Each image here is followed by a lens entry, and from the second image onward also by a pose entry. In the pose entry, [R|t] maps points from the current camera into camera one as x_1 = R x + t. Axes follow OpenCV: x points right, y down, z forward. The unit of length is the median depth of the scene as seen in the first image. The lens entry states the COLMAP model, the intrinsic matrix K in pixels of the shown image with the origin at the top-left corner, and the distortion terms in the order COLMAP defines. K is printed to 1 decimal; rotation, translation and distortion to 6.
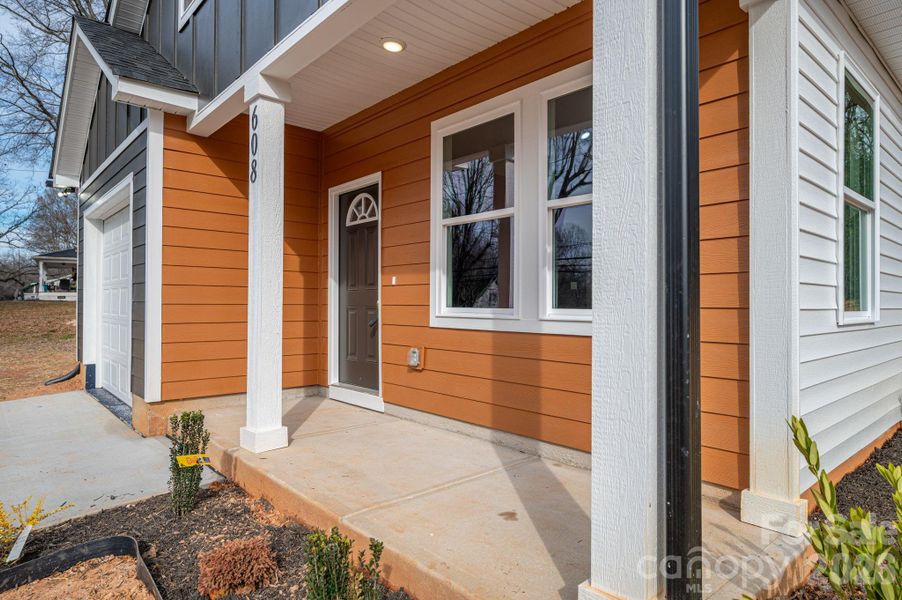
lens RADIAL K [[524.1, 0, 469.8], [0, 524.1, 301.0], [0, 0, 1]] dist [-0.001401, -0.002042]
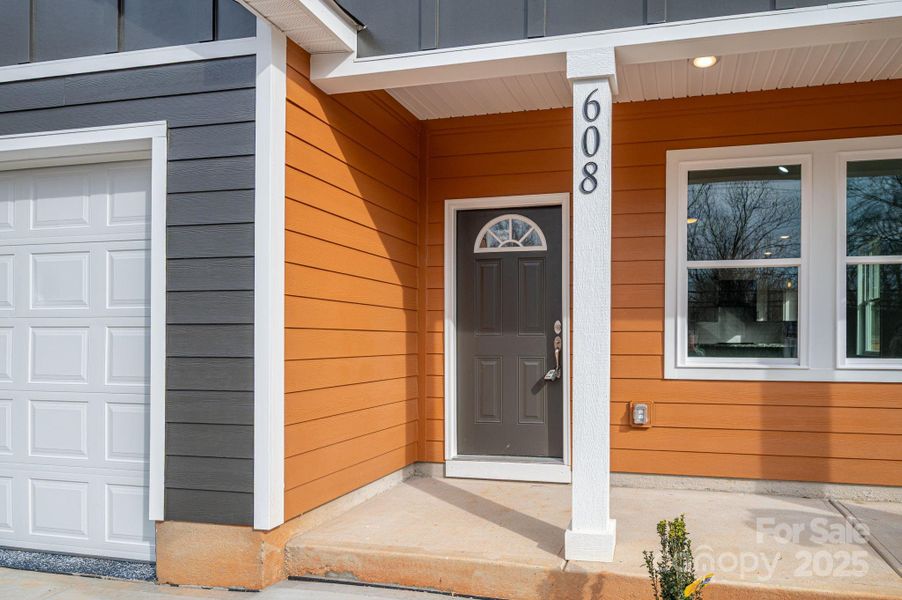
lens RADIAL K [[524.1, 0, 552.1], [0, 524.1, 339.6], [0, 0, 1]] dist [-0.001401, -0.002042]
pose [[0.816204, -0.012769, 0.577623, -0.718613], [0.002984, 0.999836, 0.017887, -0.033687], [-0.577756, -0.012876, 0.816108, 0.361435]]
